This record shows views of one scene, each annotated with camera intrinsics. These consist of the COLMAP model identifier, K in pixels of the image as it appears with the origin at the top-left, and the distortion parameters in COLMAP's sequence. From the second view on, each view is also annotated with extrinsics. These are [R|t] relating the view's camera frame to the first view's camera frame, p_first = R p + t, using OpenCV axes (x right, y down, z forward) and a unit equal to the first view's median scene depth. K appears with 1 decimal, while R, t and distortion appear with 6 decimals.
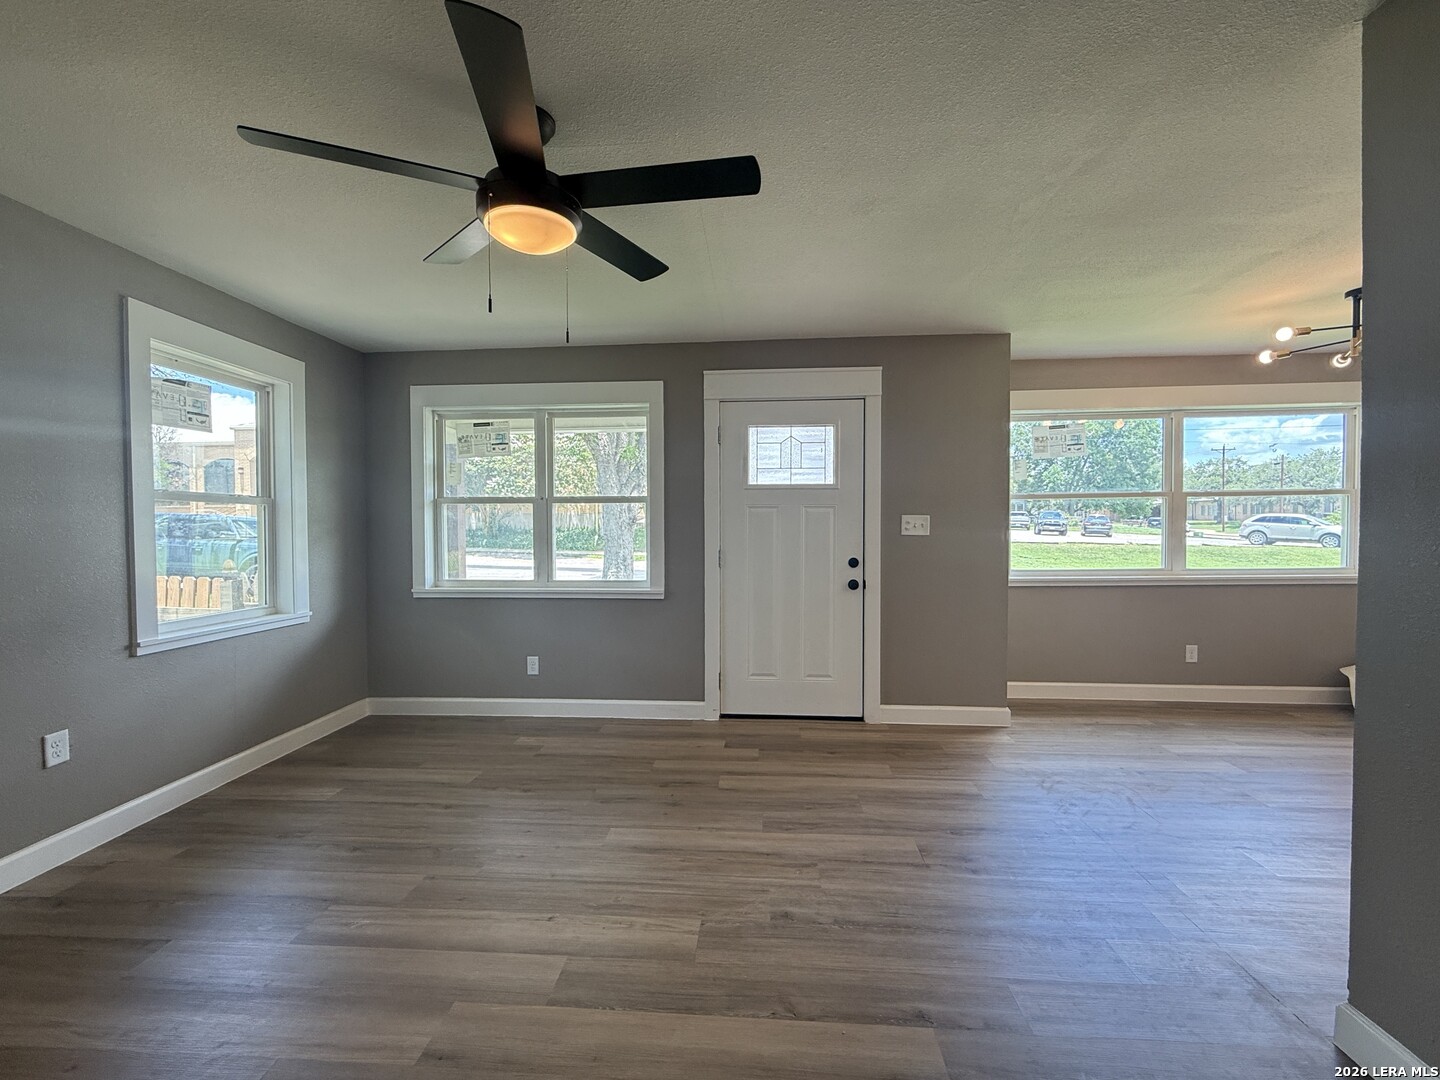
lens RADIAL K [[576.4, 0, 726.2], [0, 576.4, 542.0], [0, 0, 1]] dist [-0.000015, -0.000103]
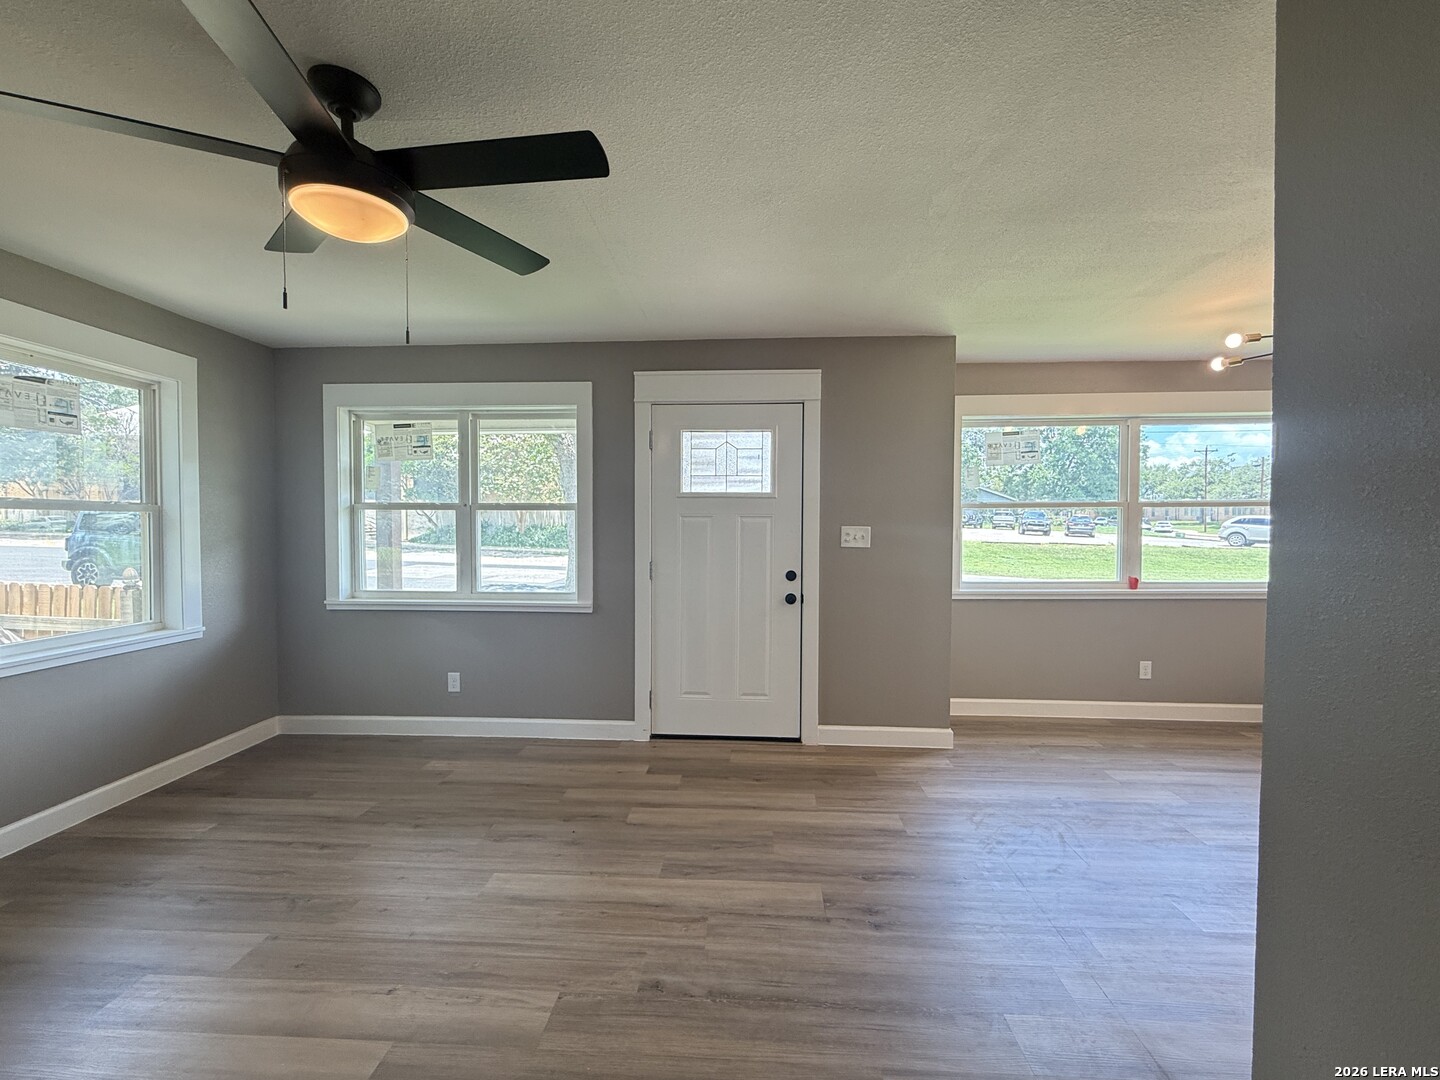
lens RADIAL K [[578.2, 0, 722.9], [0, 578.2, 542.2], [0, 0, 1]] dist [-0.000903, 0.000306]
pose [[0.999847, 0.005962, 0.016470, 0.101472], [-0.006038, 0.999971, 0.004570, -0.025205], [-0.016442, -0.004669, 0.999854, 0.054887]]
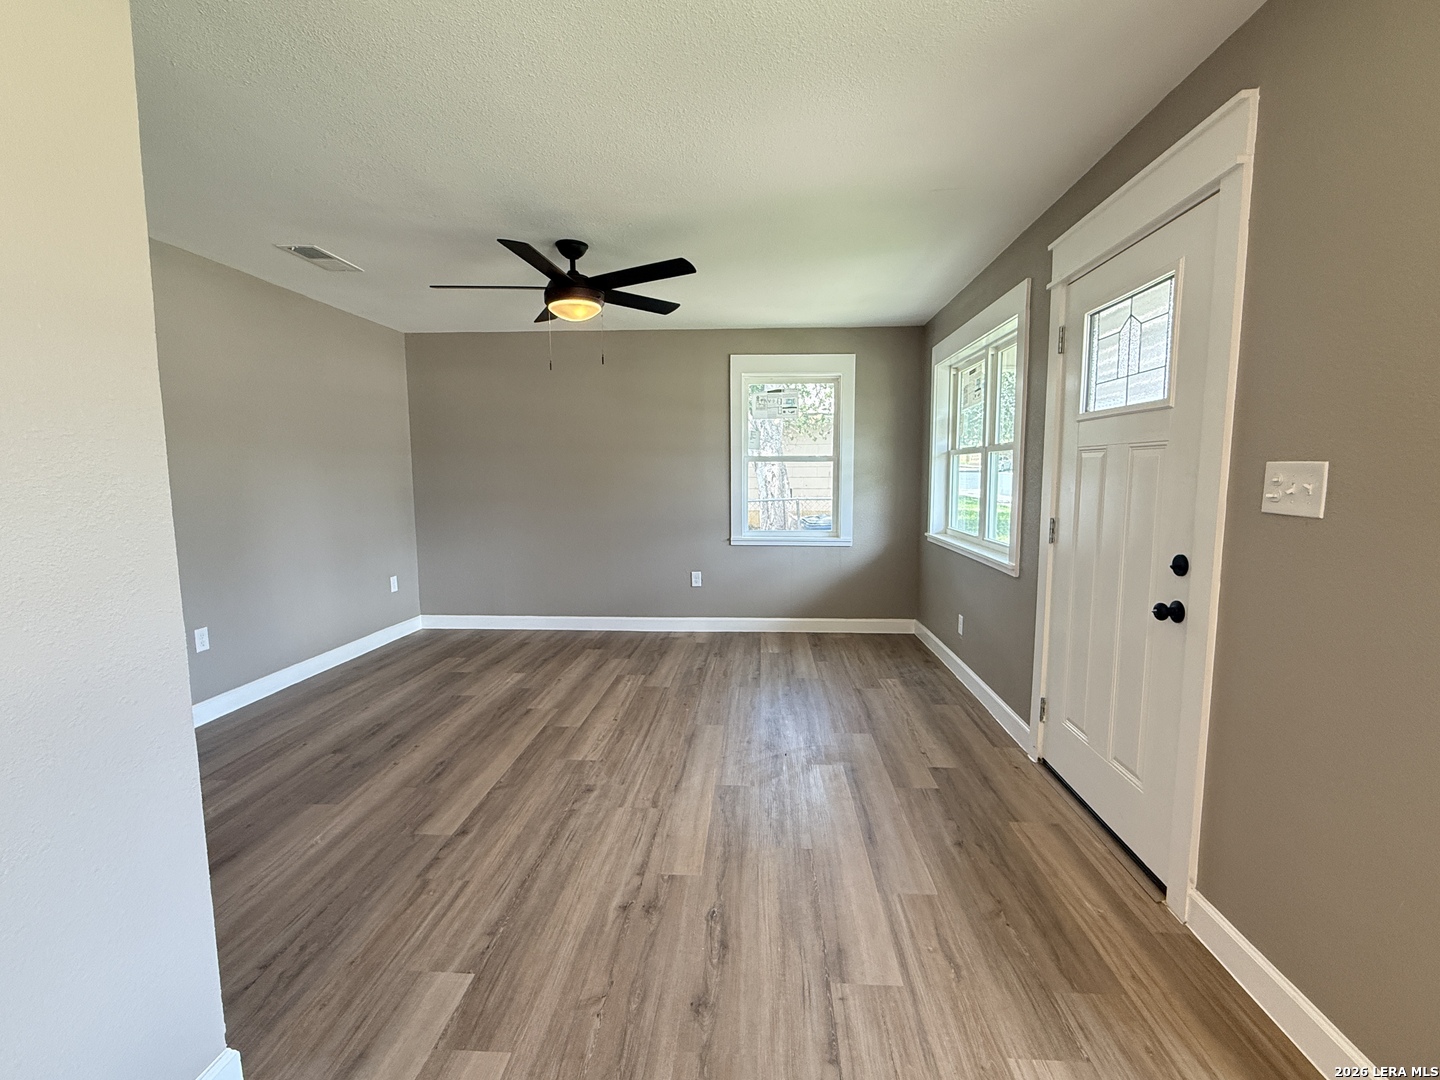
lens RADIAL K [[639.5, 0, 740.7], [0, 639.5, 539.9], [0, 0, 1]] dist [-0.001179, 0.000007]
pose [[0.033966, 0.108860, -0.993477, 0.789681], [-0.021581, 0.993898, 0.108168, -0.035985], [0.999190, 0.017766, 0.036108, 0.686502]]
